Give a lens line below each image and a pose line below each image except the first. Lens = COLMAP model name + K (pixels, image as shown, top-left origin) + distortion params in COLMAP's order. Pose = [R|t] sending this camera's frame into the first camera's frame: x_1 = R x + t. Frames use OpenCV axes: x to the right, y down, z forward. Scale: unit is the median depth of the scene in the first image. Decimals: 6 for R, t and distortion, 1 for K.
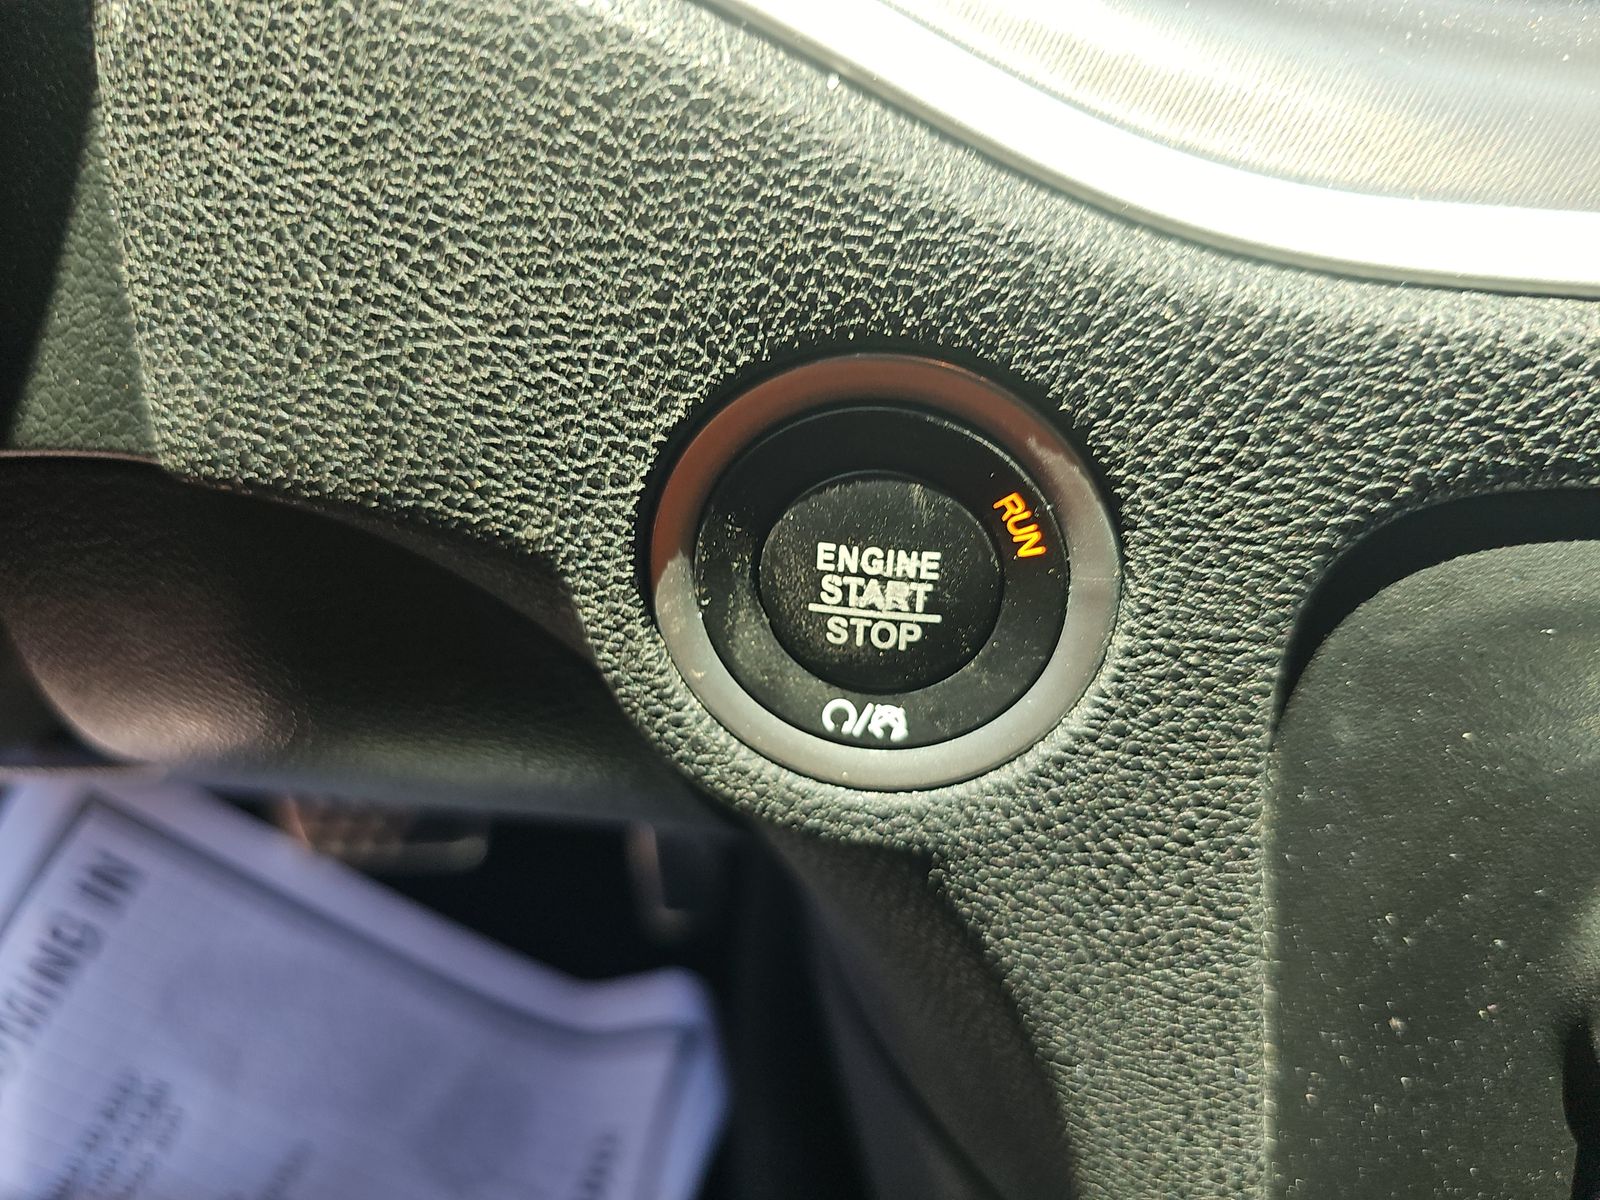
lens RADIAL K [[1109.3, 0, 789.9], [0, 1109.3, 596.7], [0, 0, 1]] dist [0.044432, -0.039432]
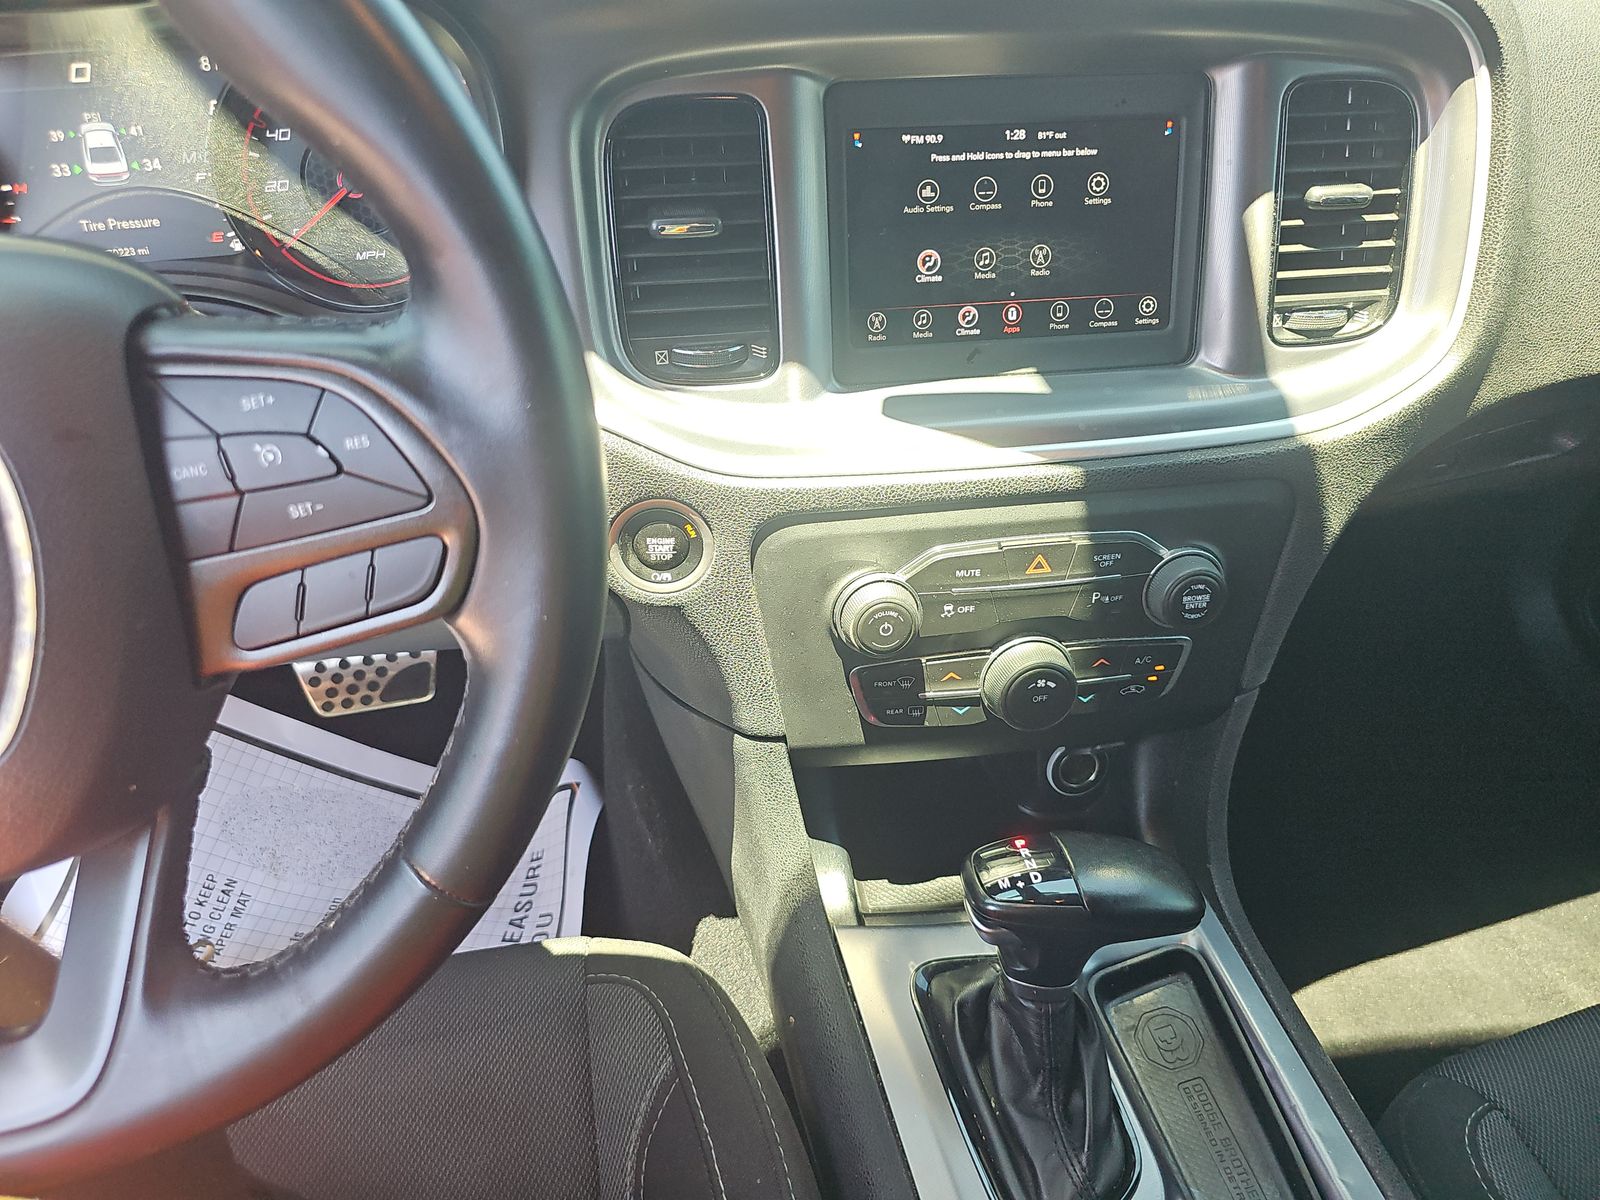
lens RADIAL K [[1078.7, 0, 800.0], [0, 1078.7, 600.0], [0, 0, 1]] dist [0.052482, -0.045757]
pose [[0.974366, -0.111552, 0.195364, -0.245517], [0.090642, 0.989462, 0.112911, -0.232024], [-0.205900, -0.092308, 0.974210, -3.306983]]
